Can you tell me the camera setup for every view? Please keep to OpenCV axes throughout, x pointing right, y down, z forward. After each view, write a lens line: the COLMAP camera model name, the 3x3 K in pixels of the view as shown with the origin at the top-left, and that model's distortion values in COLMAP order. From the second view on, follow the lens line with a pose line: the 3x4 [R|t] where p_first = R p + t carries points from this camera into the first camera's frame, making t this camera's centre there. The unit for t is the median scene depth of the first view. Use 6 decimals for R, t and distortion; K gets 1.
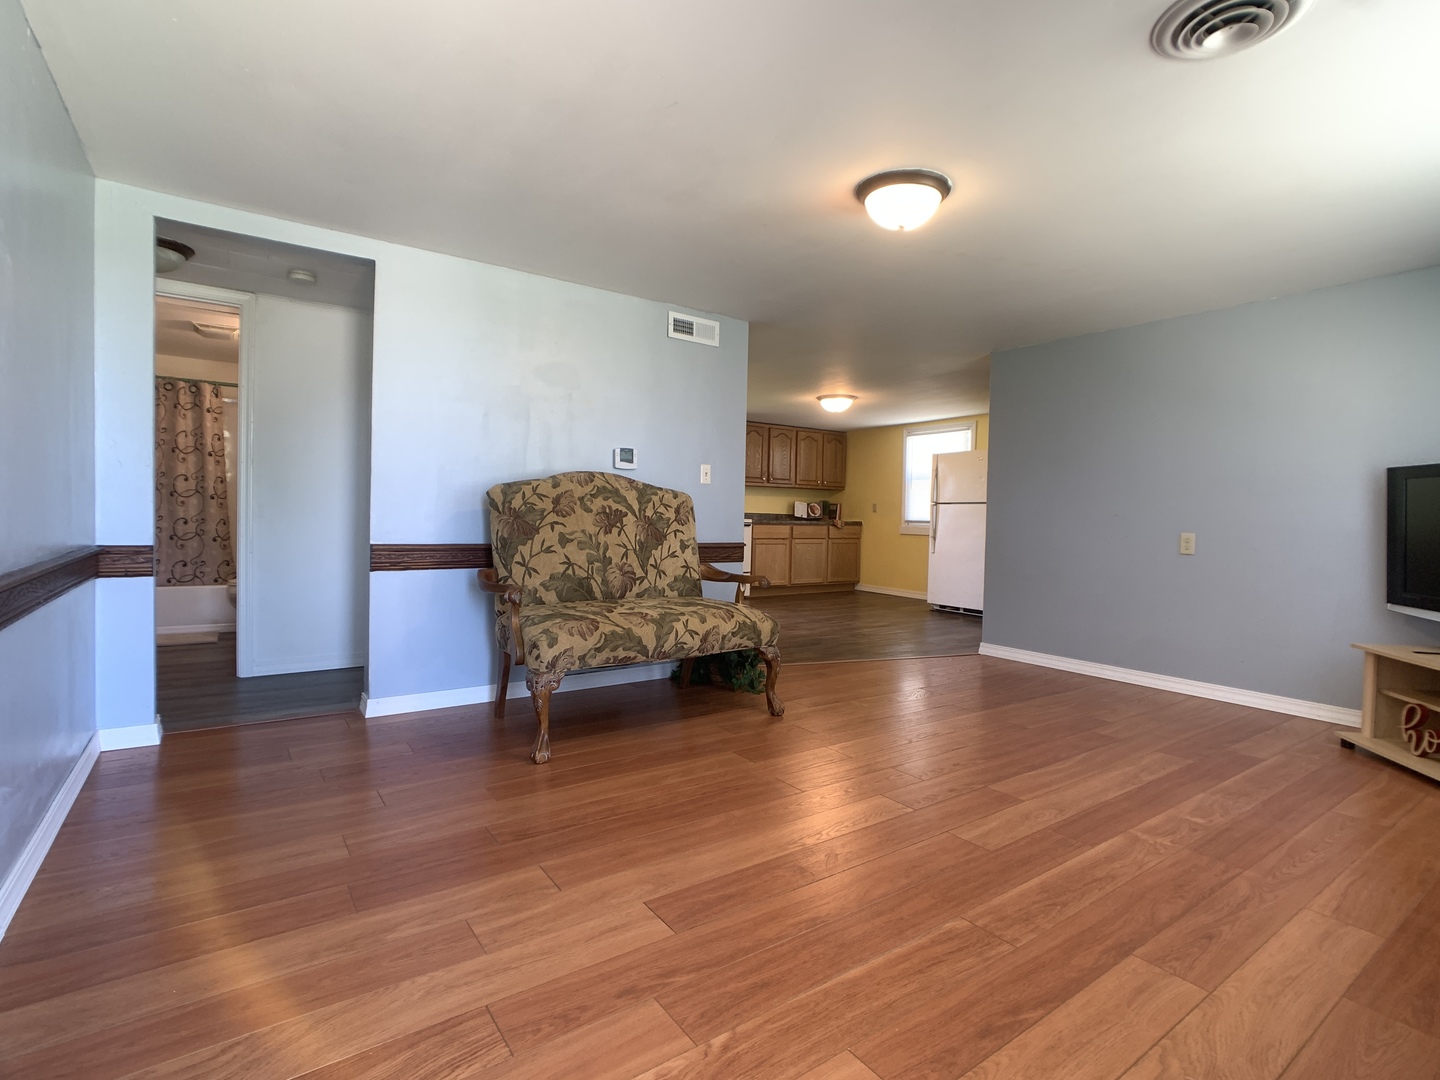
lens RADIAL K [[701.5, 0, 721.8], [0, 701.5, 537.5], [0, 0, 1]] dist [-0.028845, 0.011564]
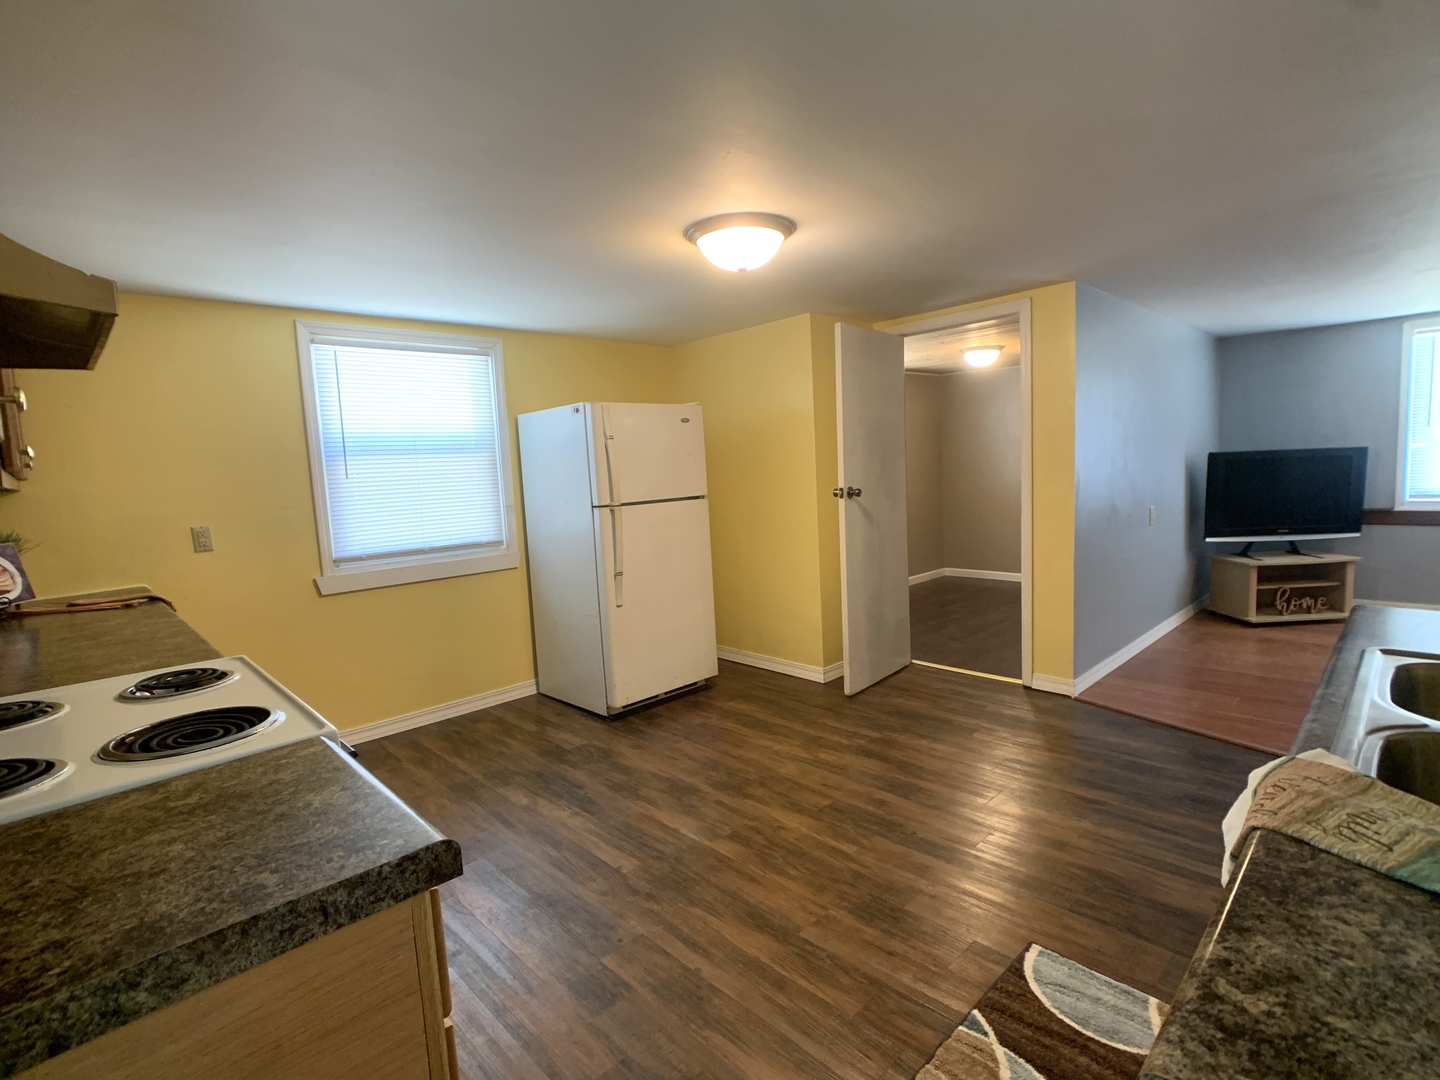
lens RADIAL K [[701.5, 0, 736.2], [0, 701.5, 537.4], [0, 0, 1]] dist [-0.028845, 0.011564]
pose [[-0.188987, -0.117384, 0.974939, -0.191387], [0.074069, 0.988297, 0.133350, -0.085111], [-0.979182, 0.097414, -0.178081, 1.001831]]
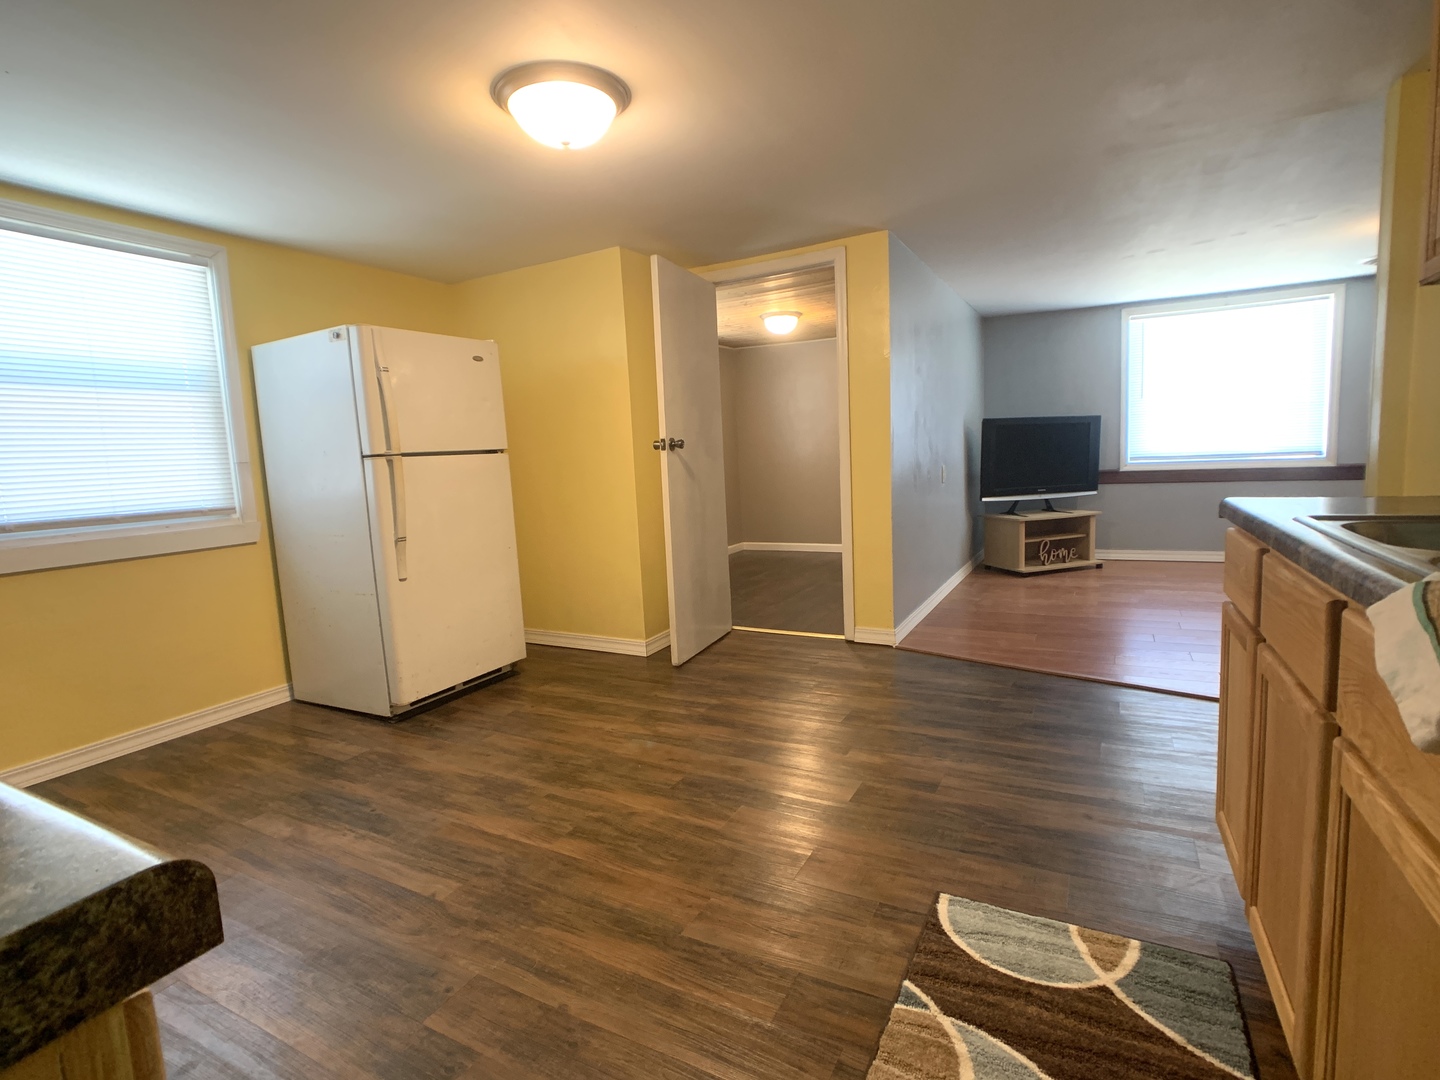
lens RADIAL K [[701.5, 0, 726.1], [0, 701.5, 533.5], [0, 0, 1]] dist [-0.028845, 0.011564]
pose [[-0.473923, -0.105920, 0.874173, -0.137626], [0.064791, 0.985854, 0.154577, -0.053981], [-0.878180, 0.129897, -0.460356, 1.017217]]
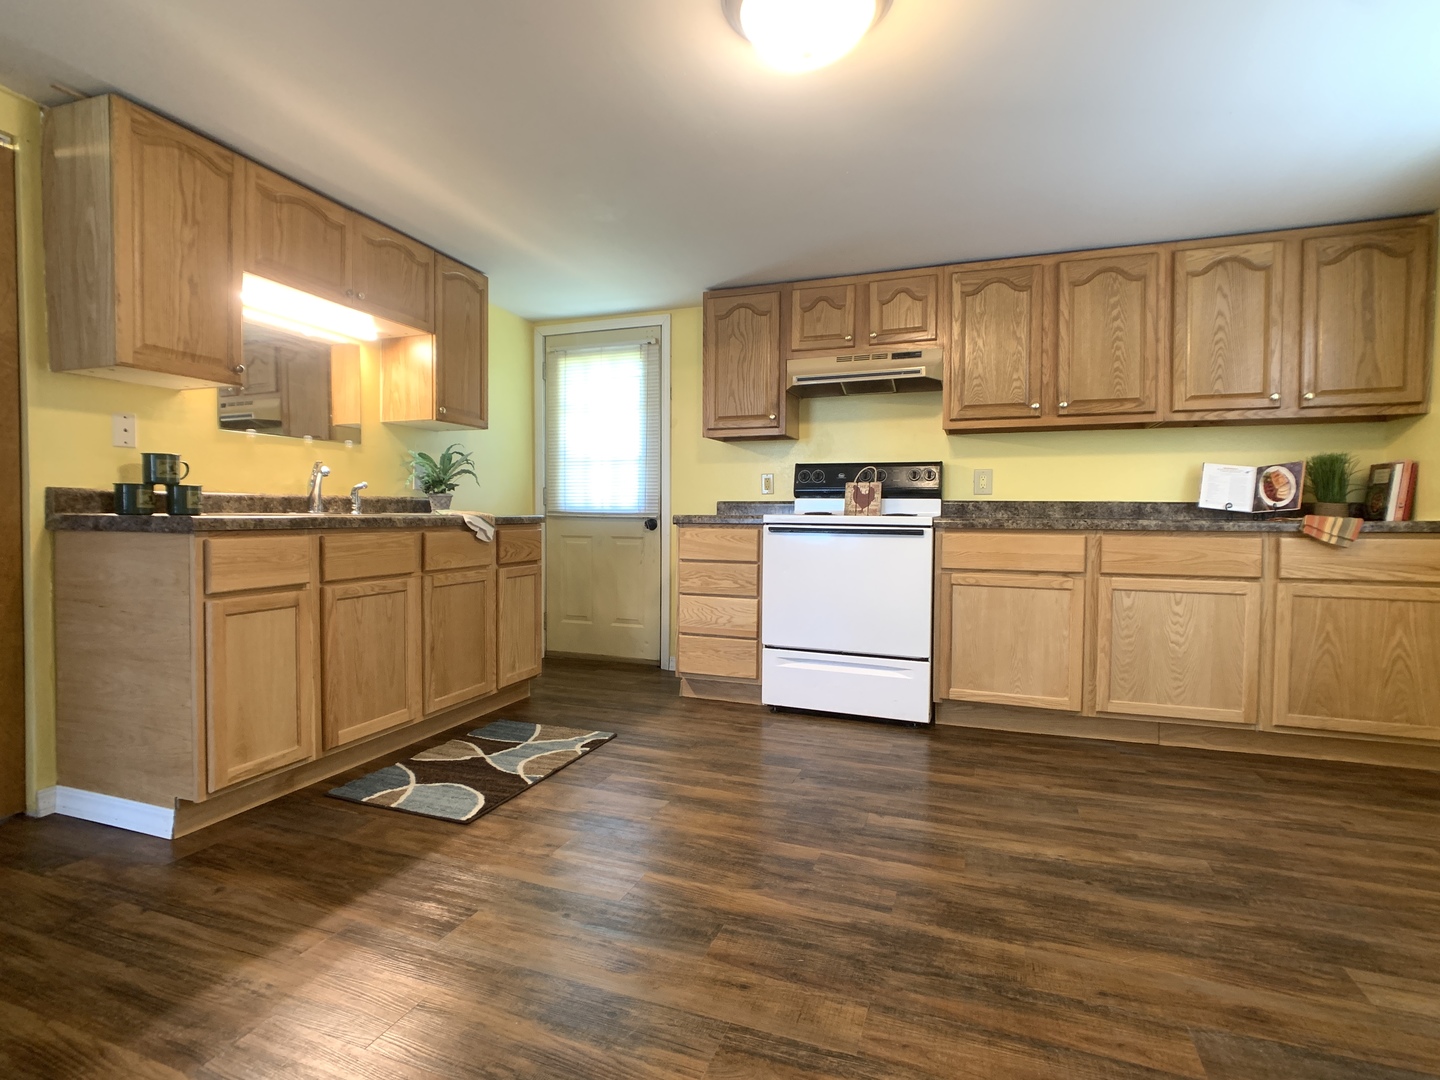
lens RADIAL K [[701.5, 0, 724.0], [0, 701.5, 533.7], [0, 0, 1]] dist [-0.028845, 0.011564]
pose [[0.590090, 0.006449, -0.807312, 0.308059], [-0.013707, 0.999904, -0.002031, -0.017299], [0.807221, 0.012265, 0.590121, 0.781600]]
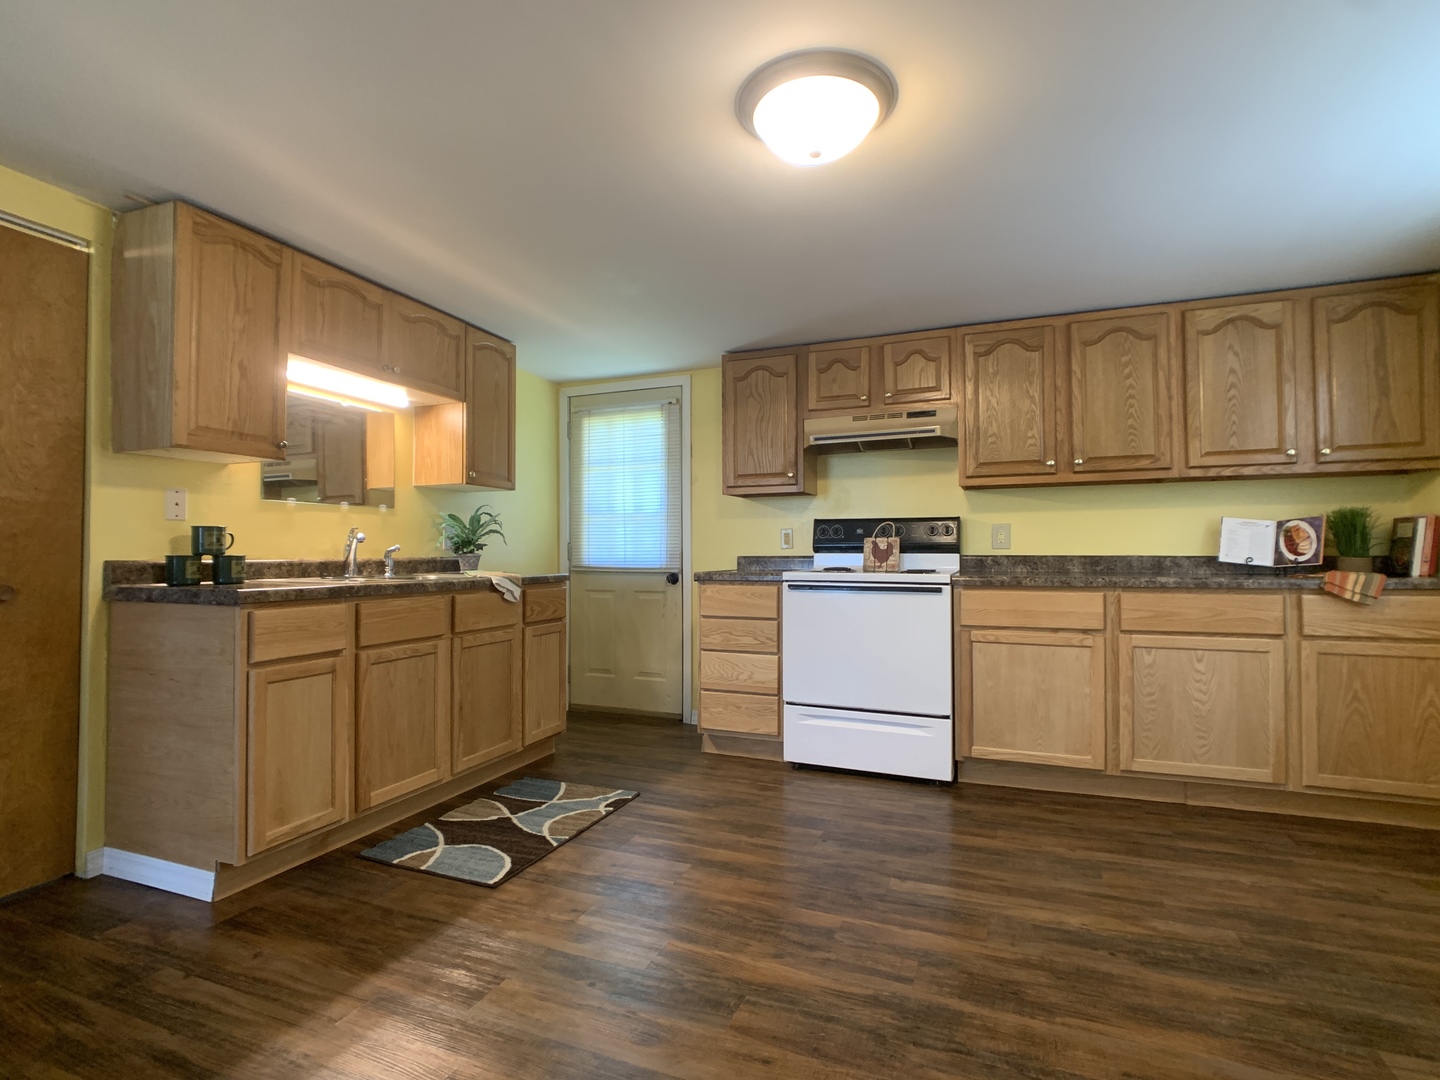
lens RADIAL K [[701.5, 0, 723.2], [0, 701.5, 539.9], [0, 0, 1]] dist [-0.028845, 0.011564]
pose [[0.563826, -0.039128, -0.824966, 0.316046], [-0.005702, 0.998669, -0.051264, -0.028332], [0.825874, 0.033607, 0.562852, 0.776937]]
